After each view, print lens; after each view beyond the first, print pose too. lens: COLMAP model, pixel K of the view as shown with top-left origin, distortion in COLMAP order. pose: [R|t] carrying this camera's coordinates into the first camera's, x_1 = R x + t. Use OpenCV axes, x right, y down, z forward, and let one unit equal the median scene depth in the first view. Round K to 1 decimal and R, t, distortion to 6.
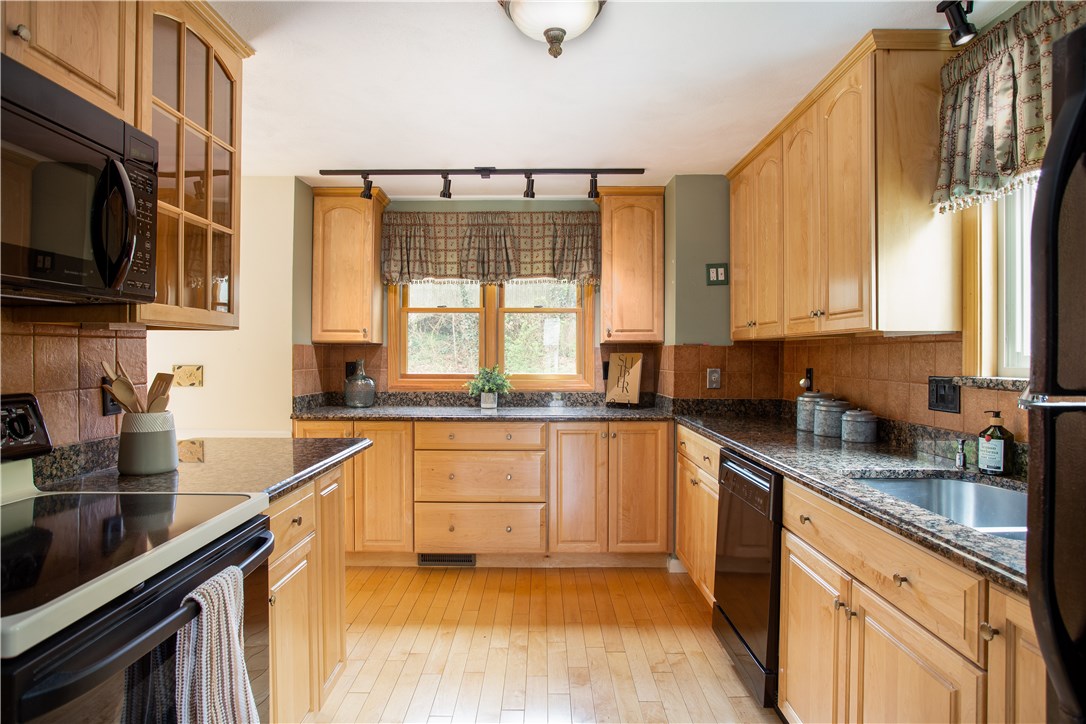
lens RADIAL K [[608.6, 0, 543.0], [0, 608.6, 362.0], [0, 0, 1]] dist [-0.067113, 0.044405]
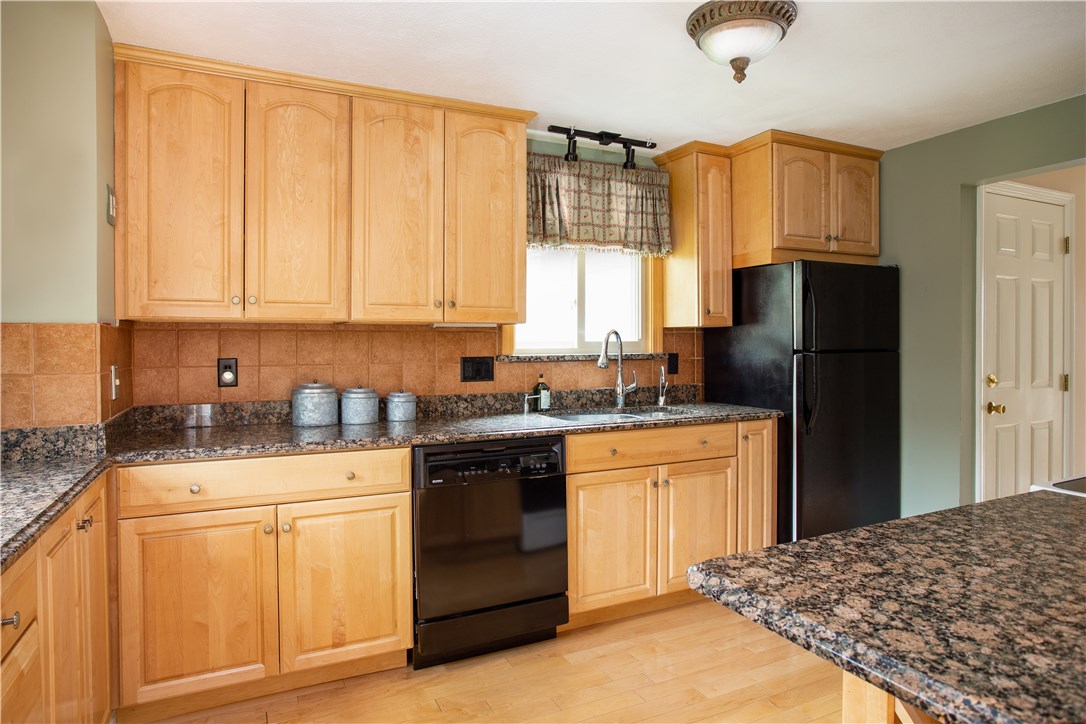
lens RADIAL K [[608.6, 0, 543.0], [0, 608.6, 362.0], [0, 0, 1]] dist [-0.067113, 0.044405]
pose [[-0.458684, -0.032478, 0.888006, -0.344908], [0.009962, 0.999081, 0.041686, -0.010169], [-0.888544, 0.027967, -0.457939, 0.811586]]
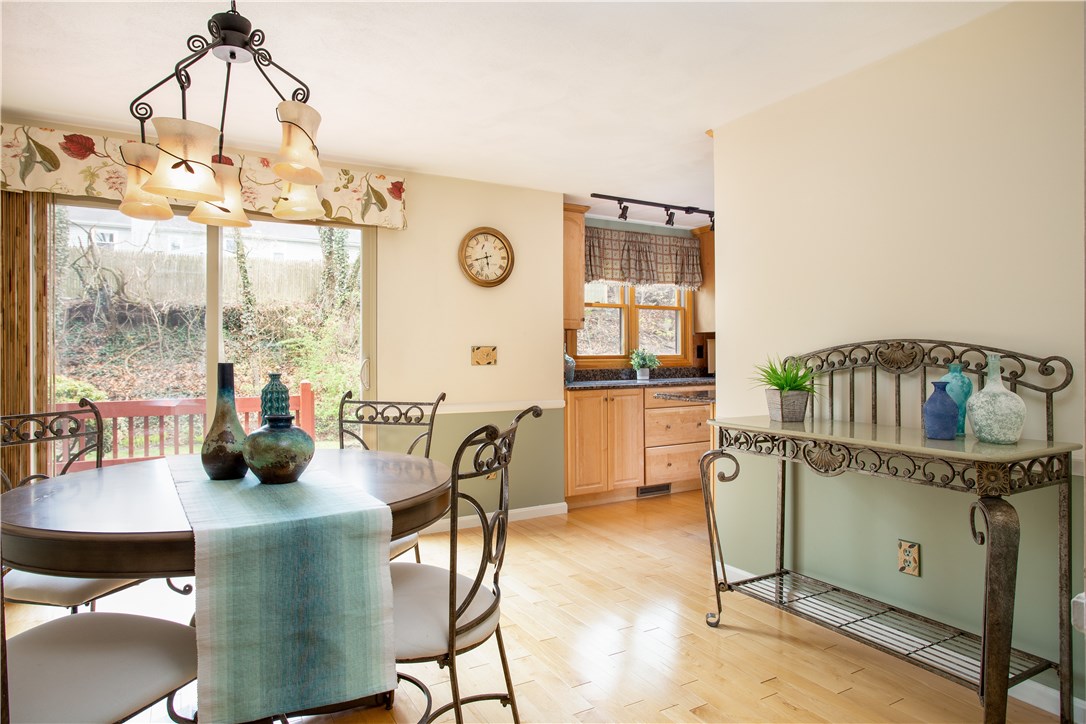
lens RADIAL K [[636.8, 0, 543.0], [0, 636.8, 362.0], [0, 0, 1]] dist [-0.005687, -0.000776]
pose [[0.864035, -0.012568, 0.503274, -1.007934], [0.011398, 0.999920, 0.005401, 0.026814], [-0.503302, 0.001069, 0.864110, -0.101347]]
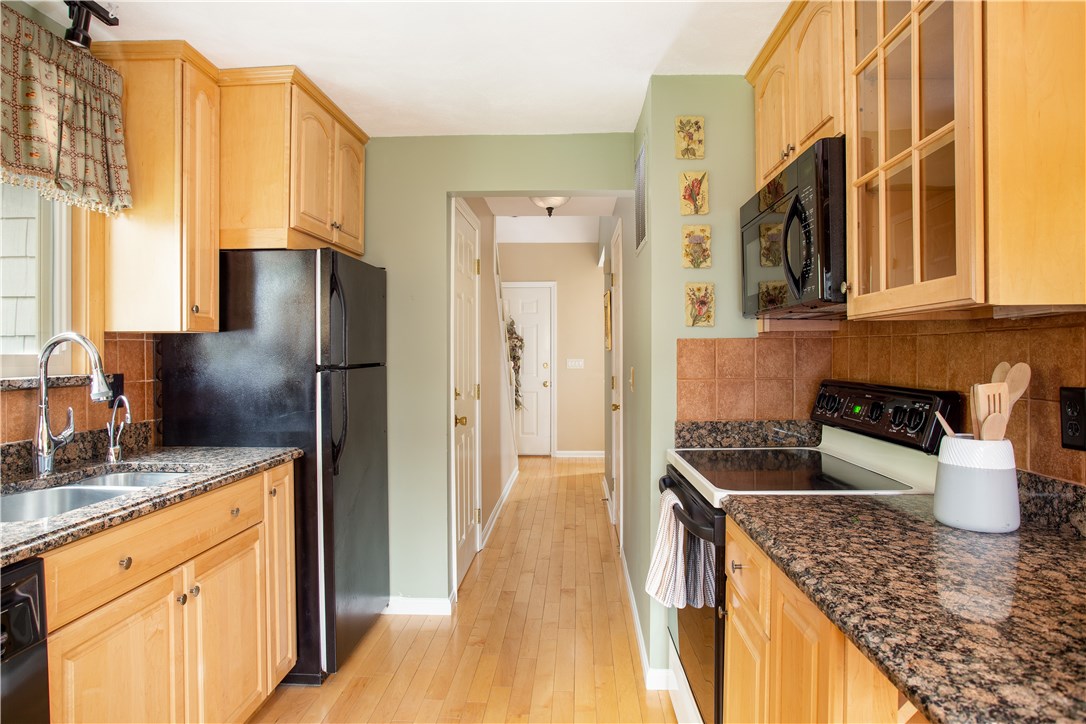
lens RADIAL K [[668.2, 0, 523.6], [0, 668.2, 364.3], [0, 0, 1]] dist [-0.075932, 0.045531]
pose [[-0.999157, -0.003480, 0.040893, -0.041394], [-0.002385, 0.999638, 0.026794, -0.009266], [-0.040972, 0.026674, -0.998804, 0.806071]]
